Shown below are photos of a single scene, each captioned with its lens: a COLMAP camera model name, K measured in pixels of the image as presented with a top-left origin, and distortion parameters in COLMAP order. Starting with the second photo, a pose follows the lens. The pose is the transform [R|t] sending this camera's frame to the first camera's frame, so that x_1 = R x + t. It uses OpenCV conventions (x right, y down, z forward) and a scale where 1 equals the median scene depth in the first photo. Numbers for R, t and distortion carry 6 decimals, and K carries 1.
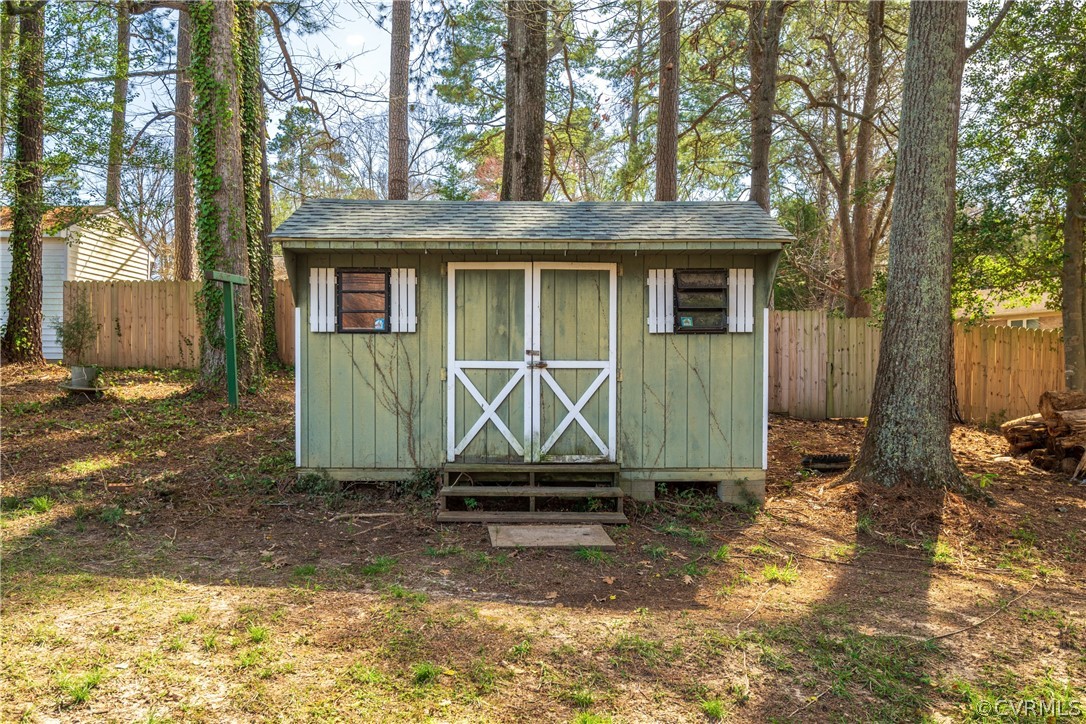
lens RADIAL K [[800.7, 0, 543.8], [0, 800.7, 362.0], [0, 0, 1]] dist [-0.009996, -0.001237]
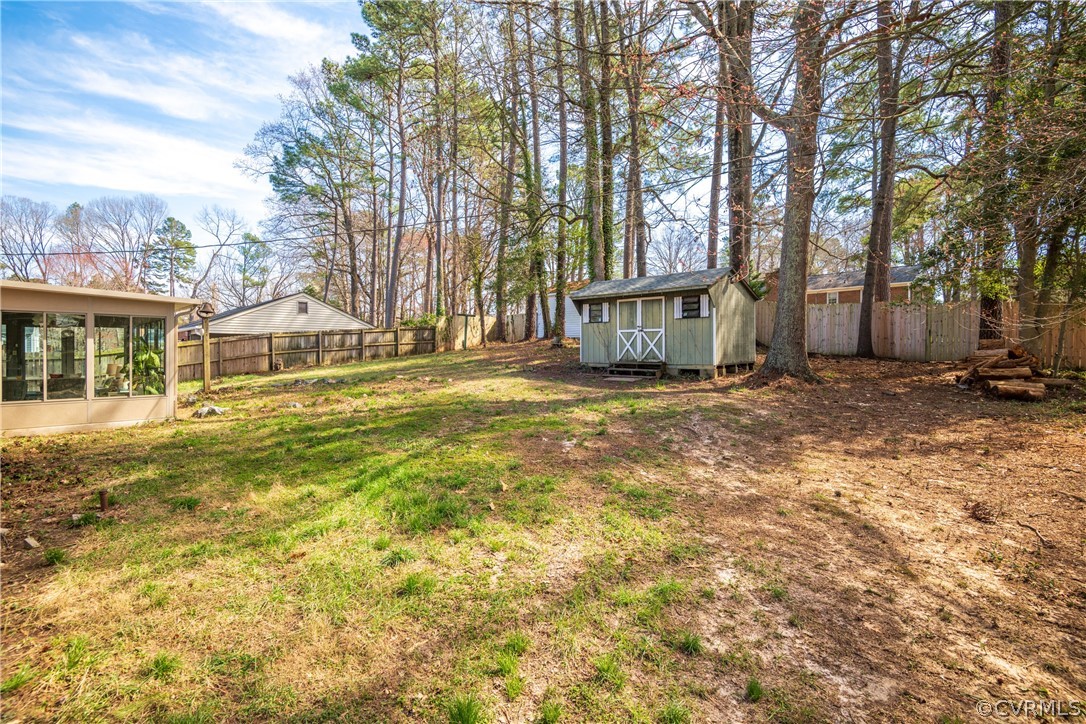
lens RADIAL K [[499.9, 0, 541.8], [0, 499.9, 357.1], [0, 0, 1]] dist [0.000427, 0.000030]
pose [[0.741509, 0.004024, -0.670930, 1.016760], [-0.001032, 0.999988, 0.004857, 0.098403], [0.670942, -0.002909, 0.741504, -0.712661]]
